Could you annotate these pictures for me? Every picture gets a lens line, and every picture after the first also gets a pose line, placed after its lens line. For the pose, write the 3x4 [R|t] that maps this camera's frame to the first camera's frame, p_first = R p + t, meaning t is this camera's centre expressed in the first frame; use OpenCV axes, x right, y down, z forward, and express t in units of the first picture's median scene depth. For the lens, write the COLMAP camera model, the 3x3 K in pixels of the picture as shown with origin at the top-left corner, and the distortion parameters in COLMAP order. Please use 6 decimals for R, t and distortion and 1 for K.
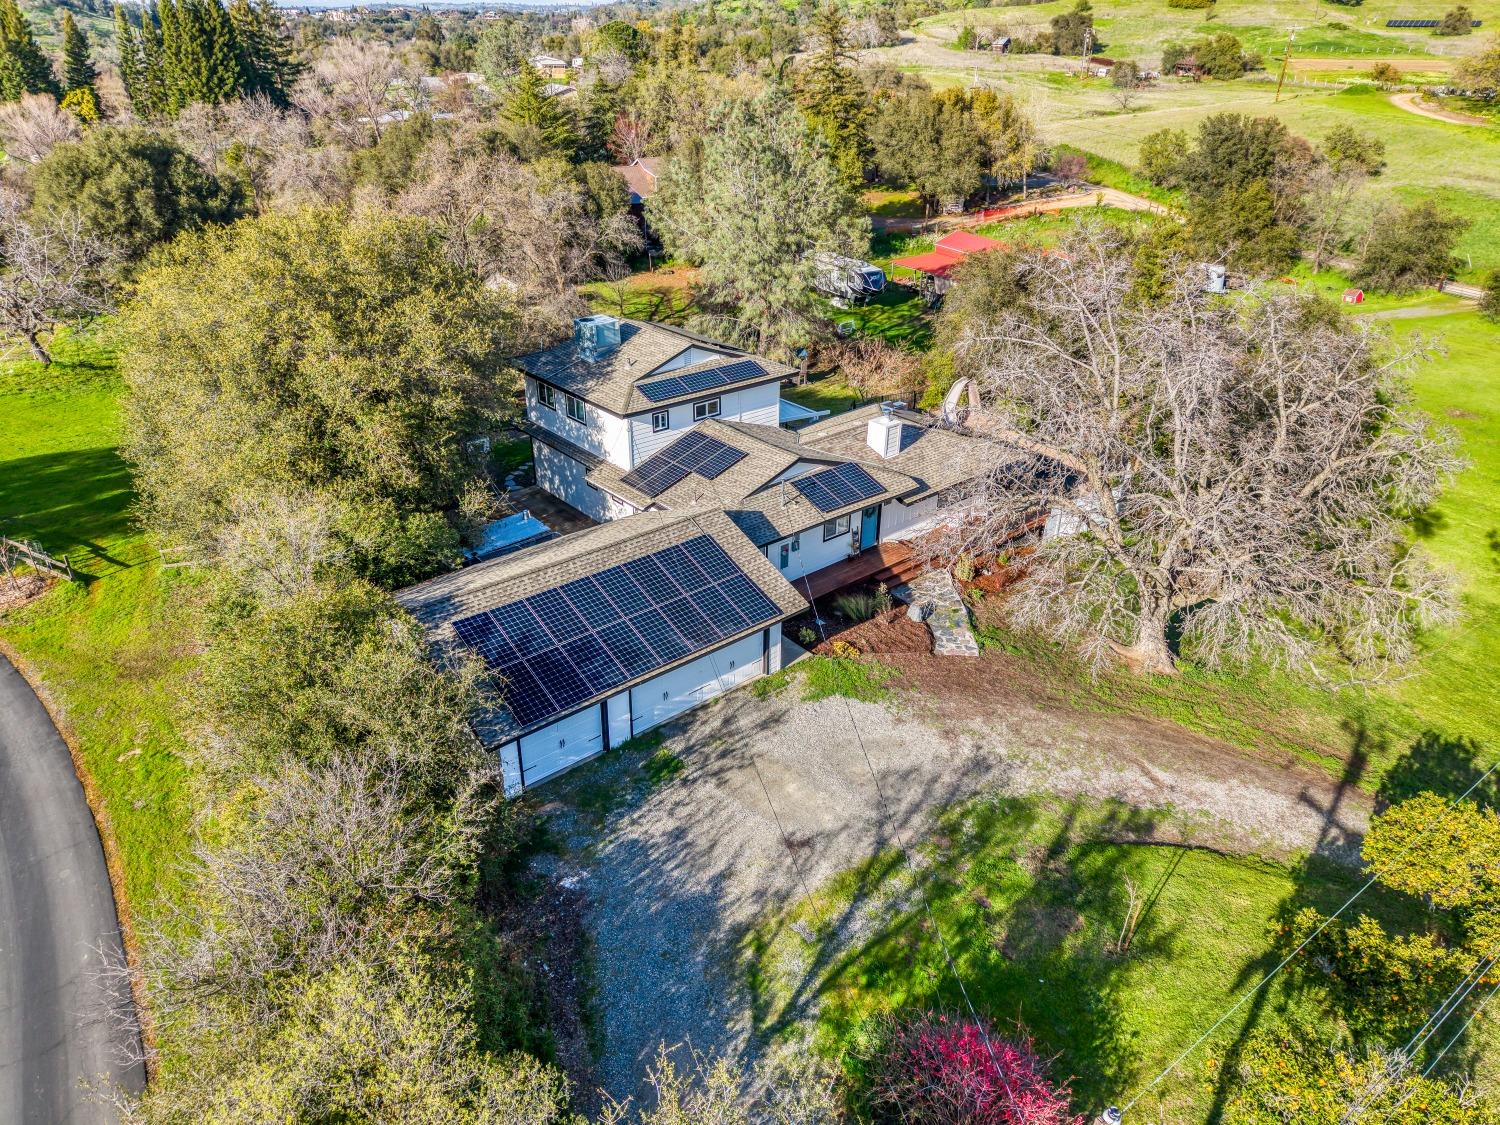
lens RADIAL K [[1007.4, 0, 750.0], [0, 1007.4, 562.5], [0, 0, 1]] dist [0.013872, -0.013061]
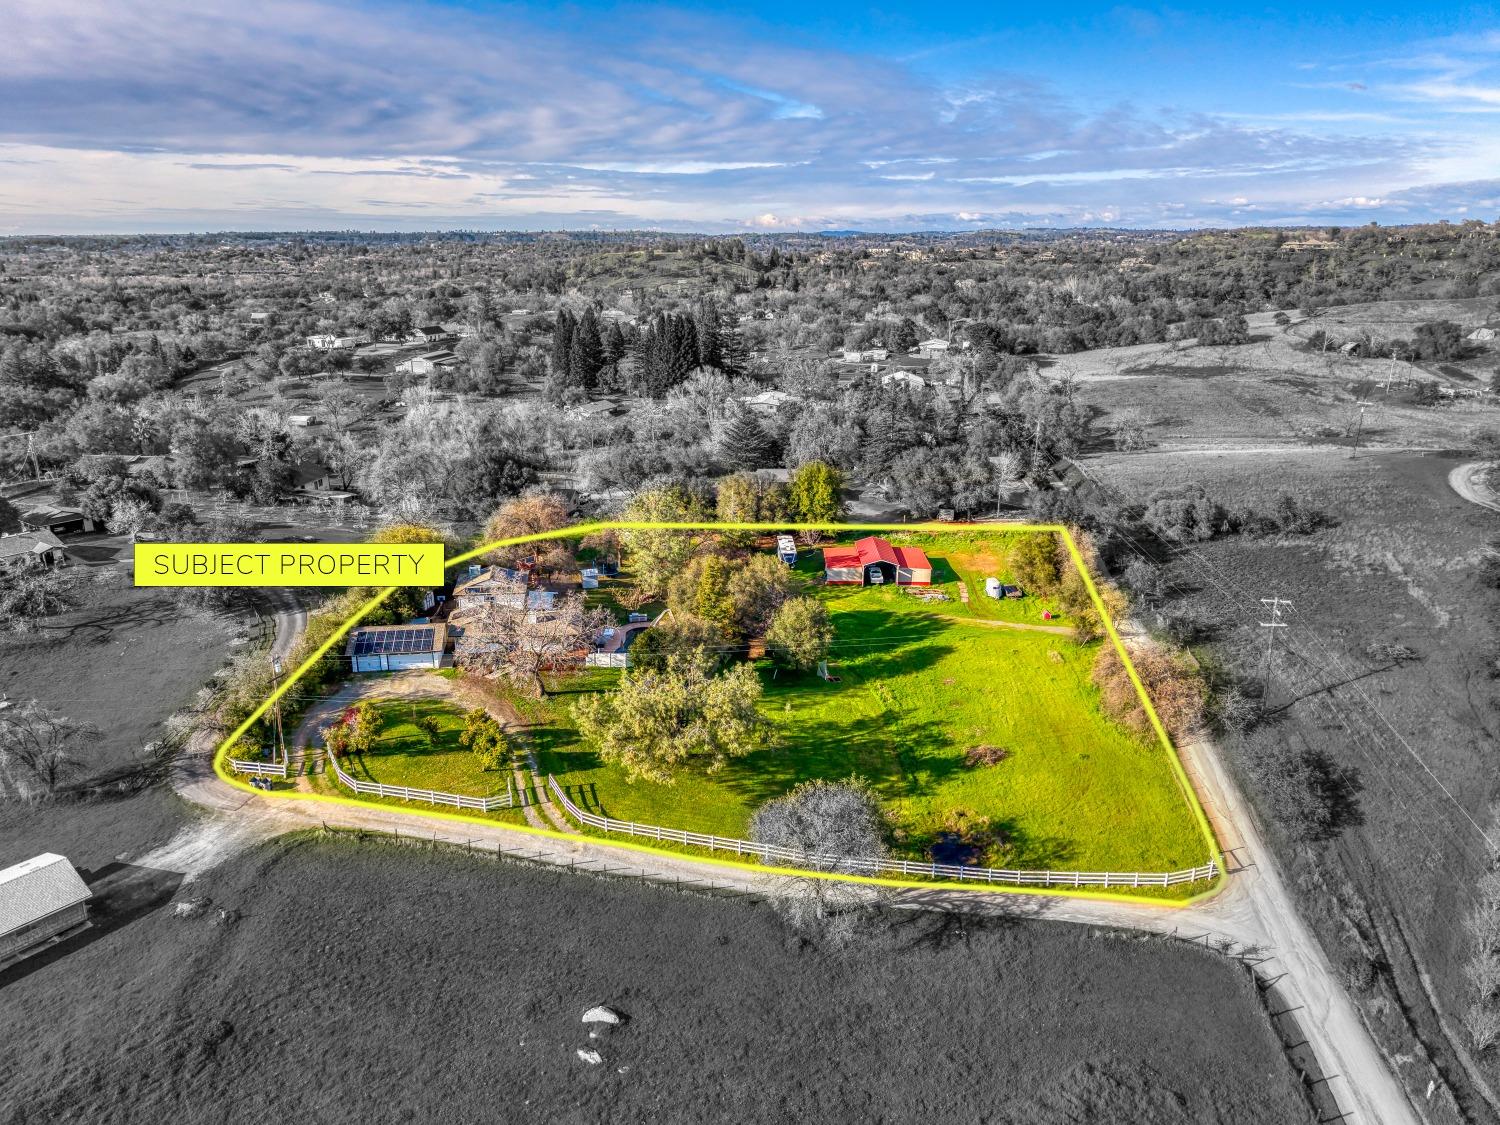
lens RADIAL K [[1007.4, 0, 750.0], [0, 1007.4, 562.5], [0, 0, 1]] dist [0.013872, -0.013061]
pose [[0.858364, 0.157529, -0.488258, 3.244815], [-0.243731, 0.962650, -0.117898, -0.127231], [0.451449, 0.220203, 0.864699, -2.100425]]
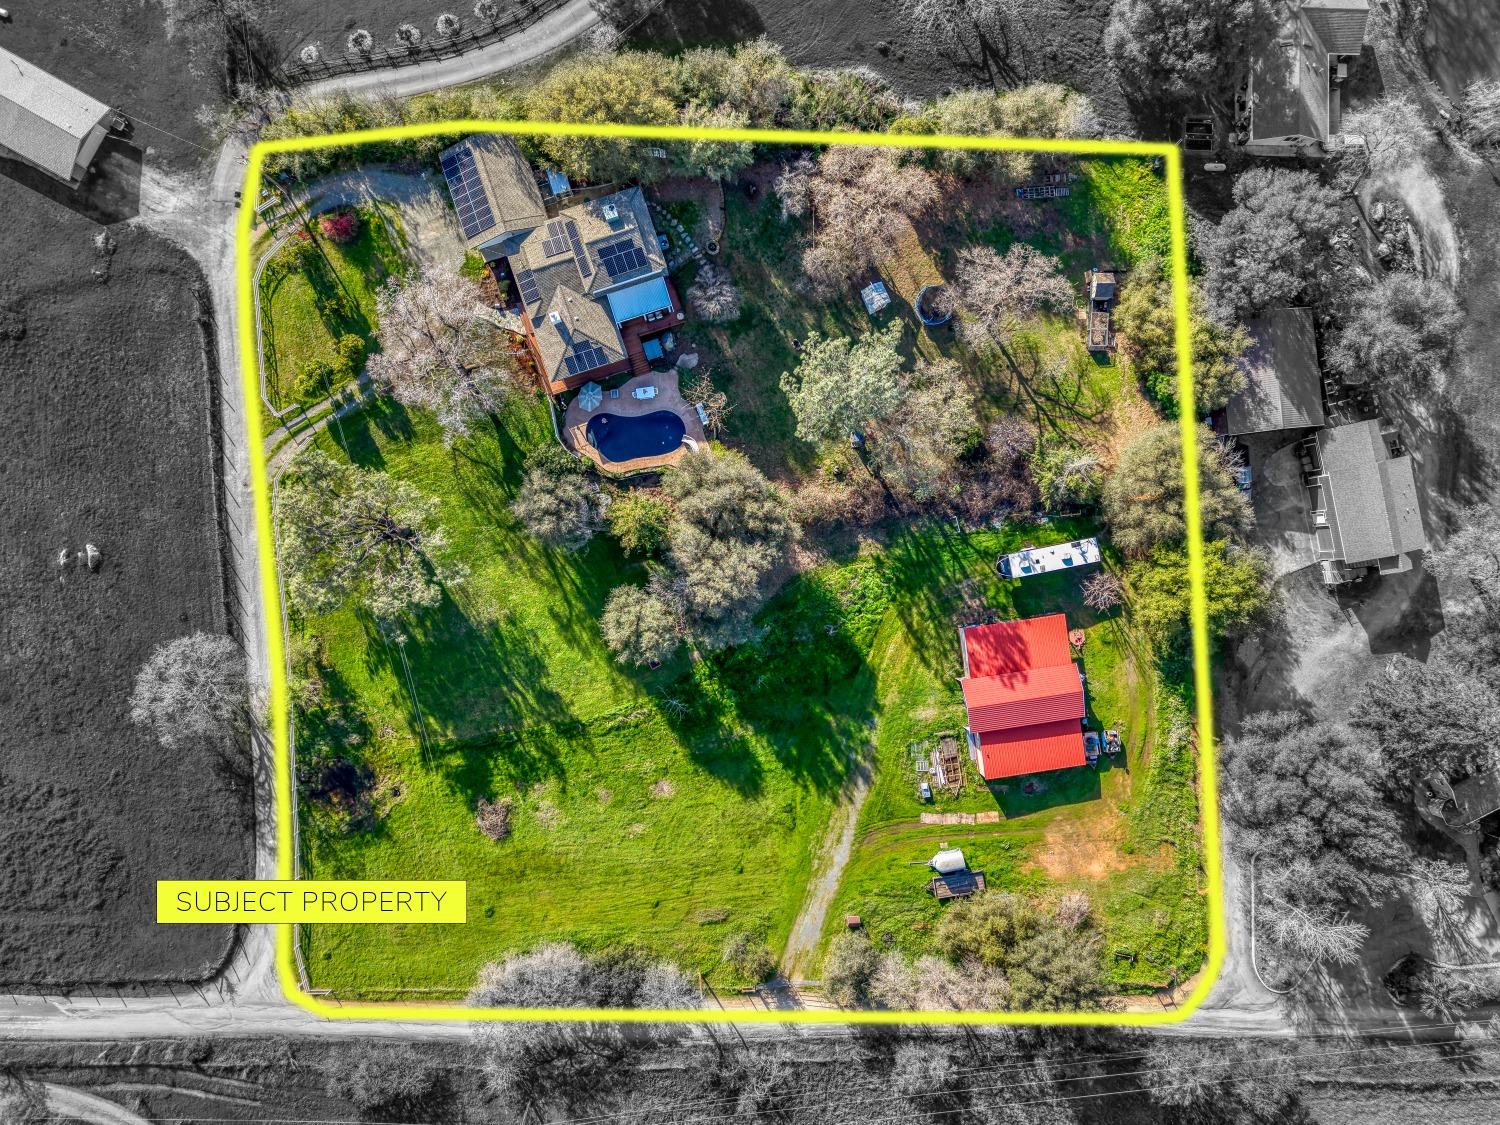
lens RADIAL K [[1037.4, 0, 759.3], [0, 1037.4, 590.7], [0, 0, 1]] dist [-0.000957, -0.006189]
pose [[-0.372835, 0.927718, -0.018243, 0.960686], [-0.463076, -0.168993, 0.870059, -4.233931], [0.804086, 0.332836, 0.492611, 0.469540]]
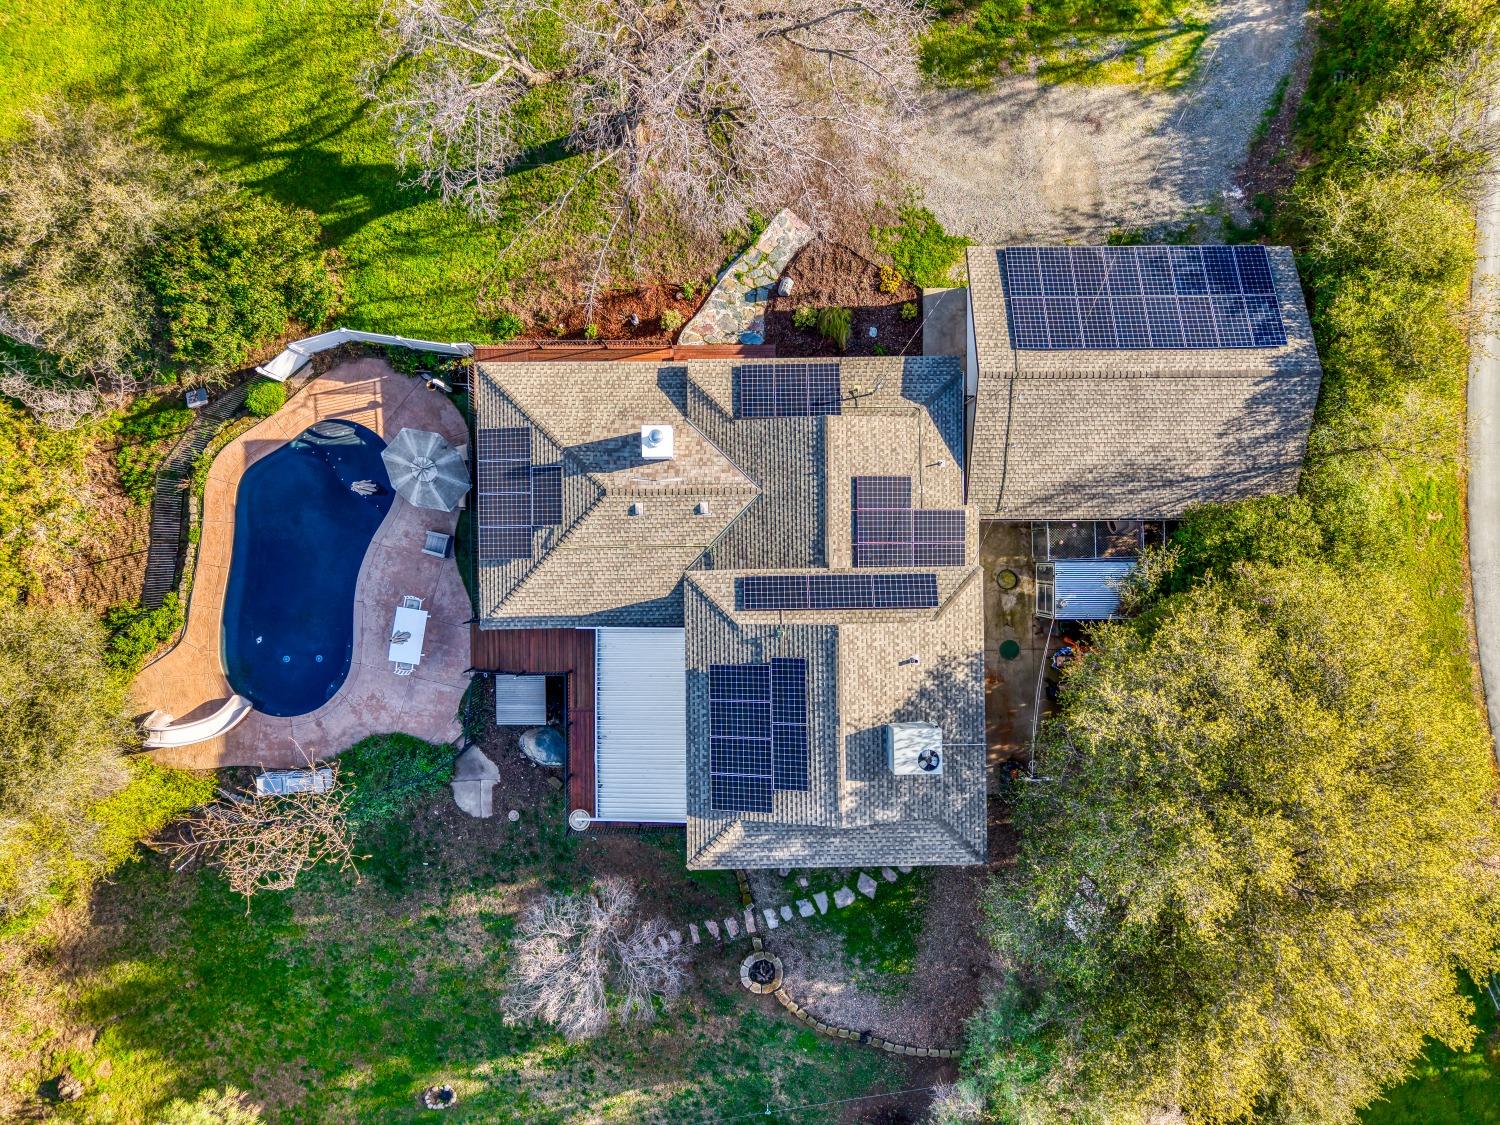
lens RADIAL K [[1007.4, 0, 750.0], [0, 1007.4, 562.5], [0, 0, 1]] dist [0.013872, -0.013061]
pose [[-0.767775, -0.639648, -0.037036, 0.070113], [0.269743, -0.375125, 0.886860, -1.231950], [-0.581171, 0.670919, 0.460552, 0.962061]]
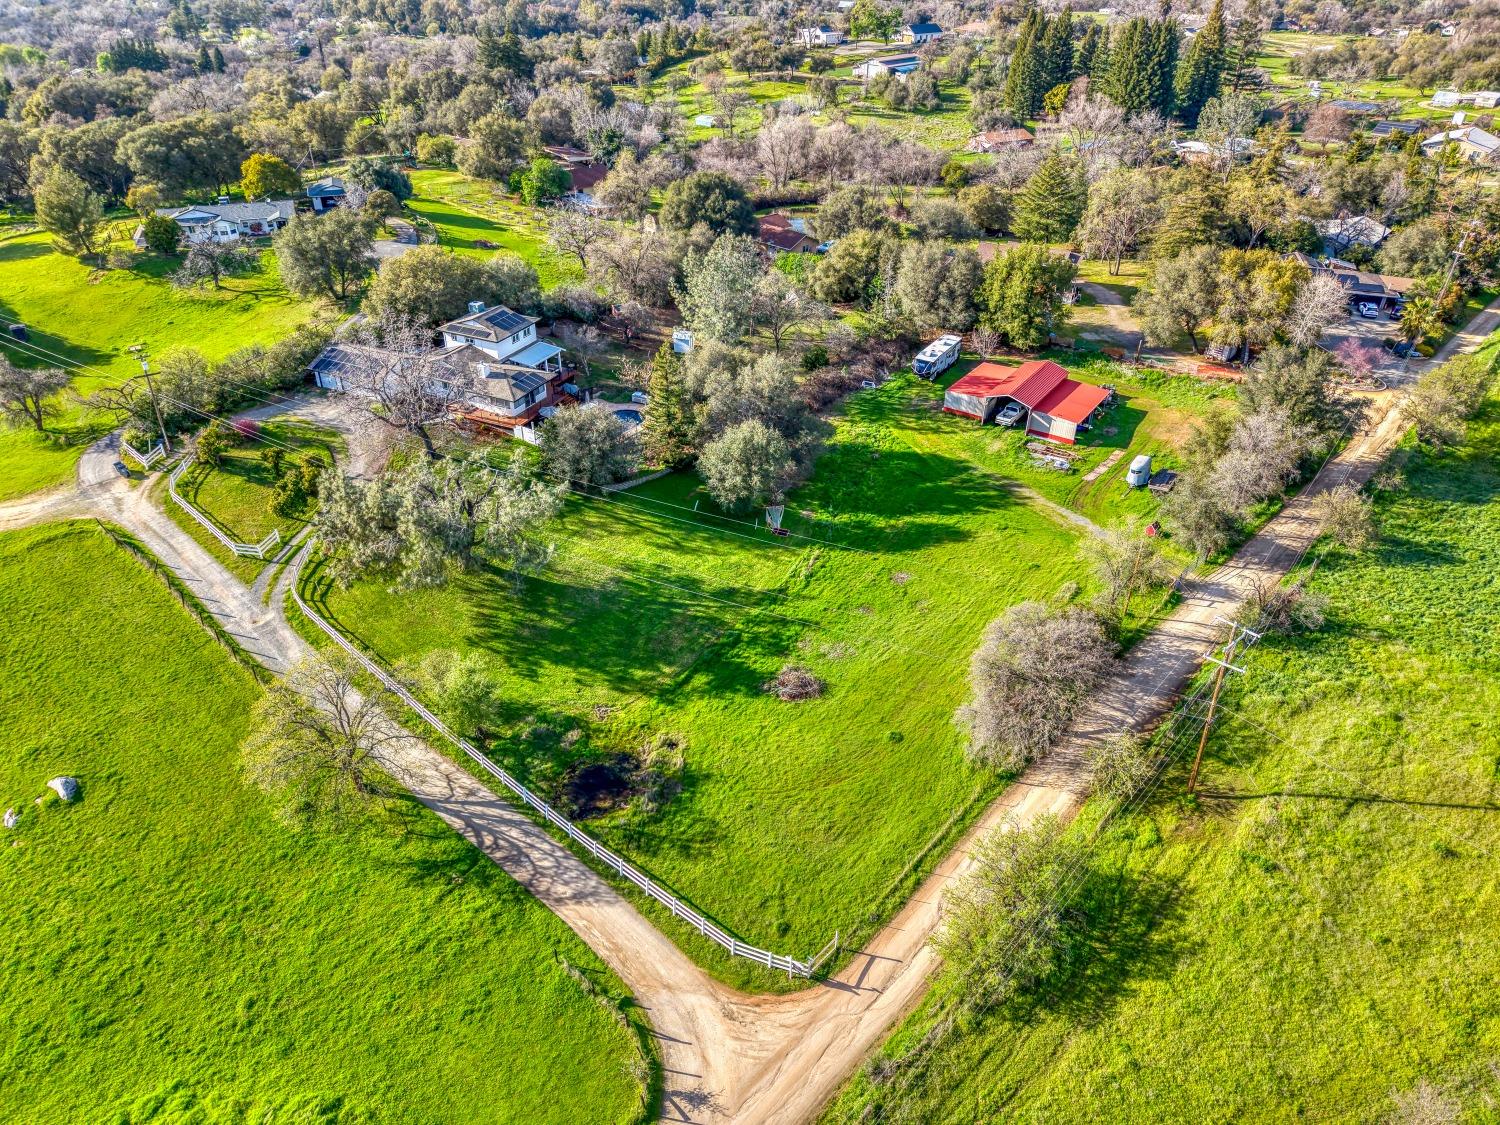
lens RADIAL K [[1007.4, 0, 750.0], [0, 1007.4, 562.5], [0, 0, 1]] dist [0.013872, -0.013061]
pose [[0.417007, 0.489846, -0.765608, 4.281332], [-0.430218, 0.848383, 0.308478, -1.283375], [0.800636, 0.200741, 0.564522, 0.139970]]
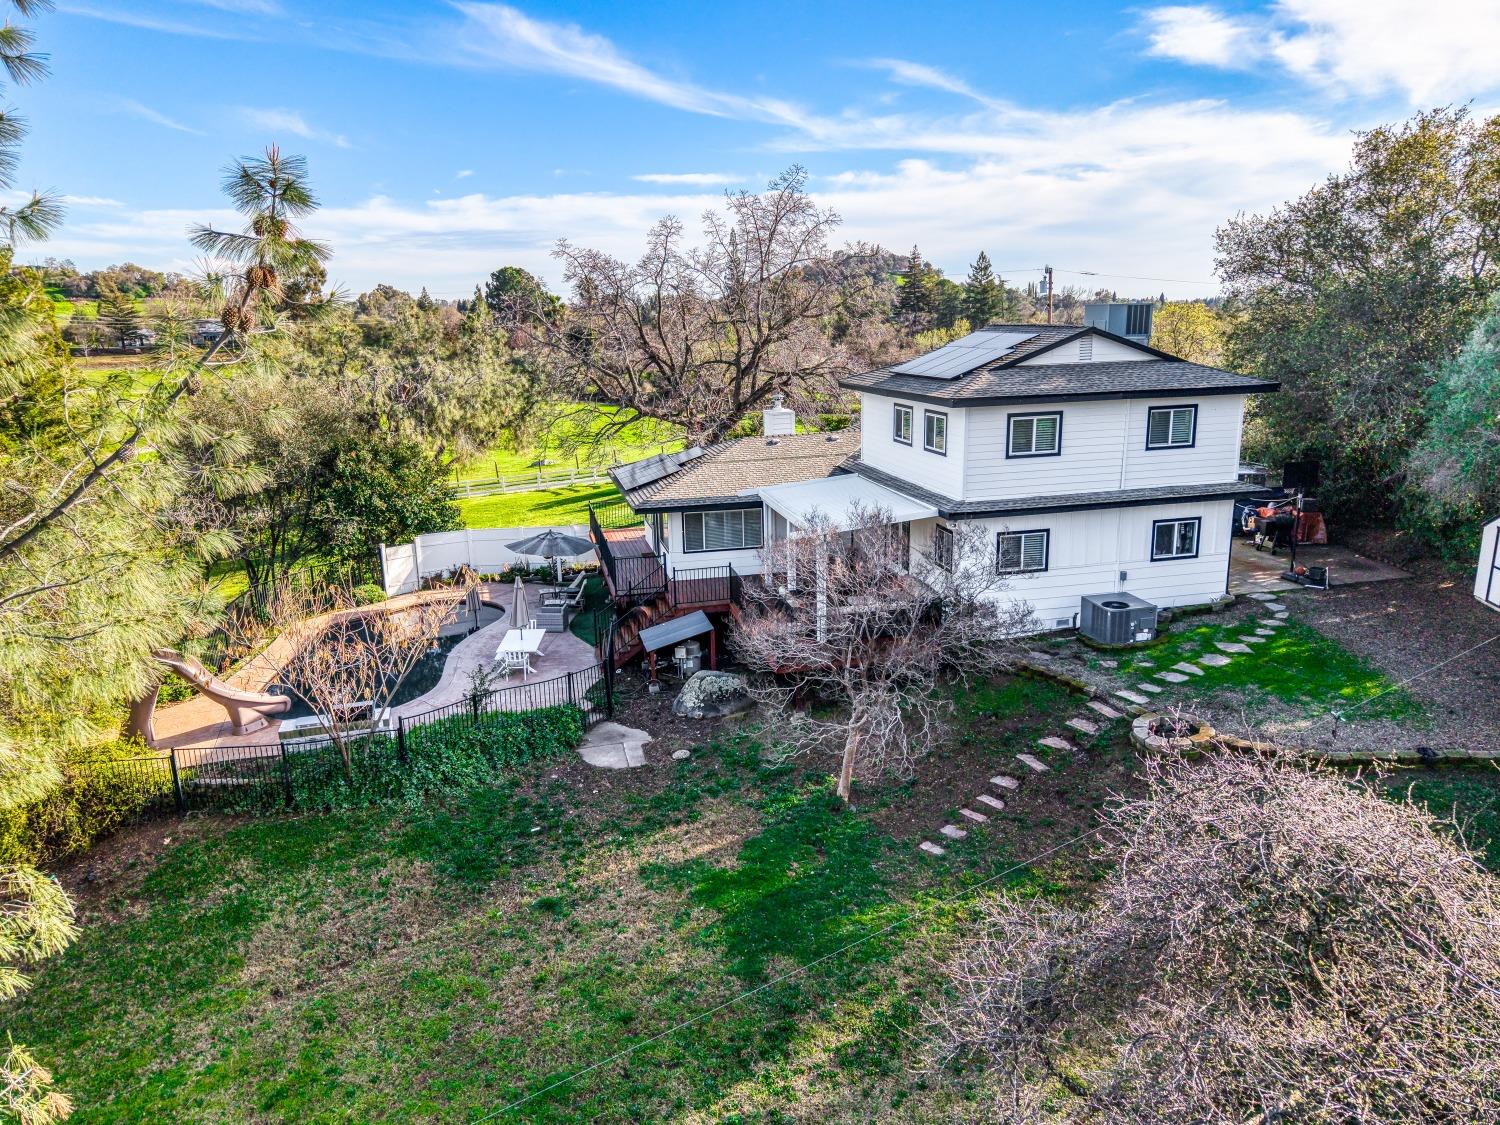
lens RADIAL K [[1007.4, 0, 750.0], [0, 1007.4, 562.5], [0, 0, 1]] dist [0.013872, -0.013061]
pose [[-0.886310, -0.116454, 0.448212, -0.378463], [0.223574, 0.739994, 0.634368, -0.883428], [-0.405549, 0.662456, -0.629828, 2.434902]]
